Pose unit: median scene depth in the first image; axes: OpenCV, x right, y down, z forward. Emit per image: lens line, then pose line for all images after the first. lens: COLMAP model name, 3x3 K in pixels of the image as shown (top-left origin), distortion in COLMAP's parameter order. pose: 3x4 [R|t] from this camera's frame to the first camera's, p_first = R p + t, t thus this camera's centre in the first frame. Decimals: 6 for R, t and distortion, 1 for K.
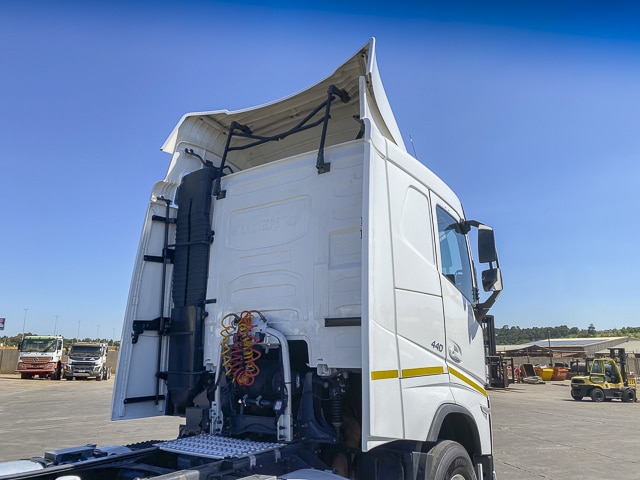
lens RADIAL K [[488.0, 0, 320.0], [0, 488.0, 240.0], [0, 0, 1]] dist [0.032466, -0.003735]
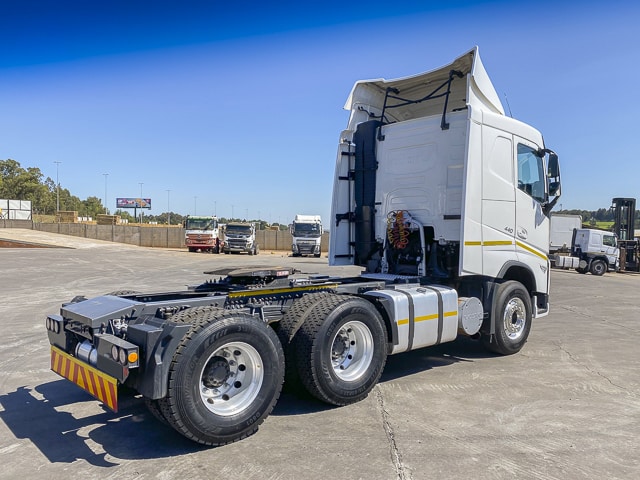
lens RADIAL K [[498.4, 0, 347.6], [0, 498.4, 243.9], [0, 0, 1]] dist [0.069978, -0.002535]
pose [[0.980449, 0.017633, -0.195983, 0.021720], [0.030525, 0.970292, 0.240003, -0.165186], [0.194393, -0.241293, 0.950783, -0.749924]]
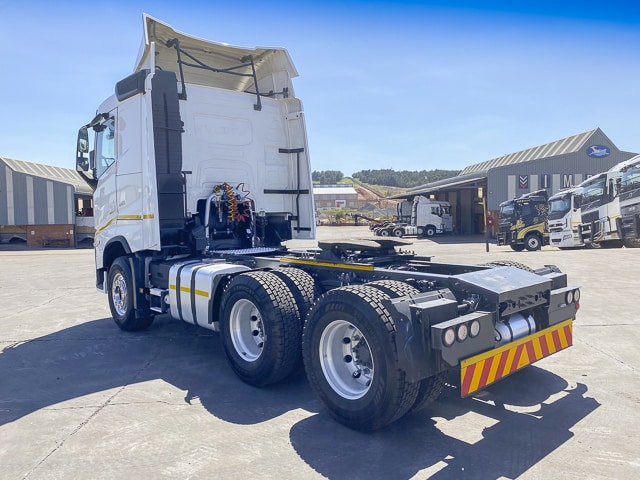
lens RADIAL K [[488.0, 0, 320.0], [0, 488.0, 240.0], [0, 0, 1]] dist [0.032466, -0.003735]
pose [[0.242938, -0.049146, 0.968796, -1.594617], [-0.195237, 0.975801, 0.098460, 0.100539], [-0.950191, -0.213064, 0.227464, 0.224613]]
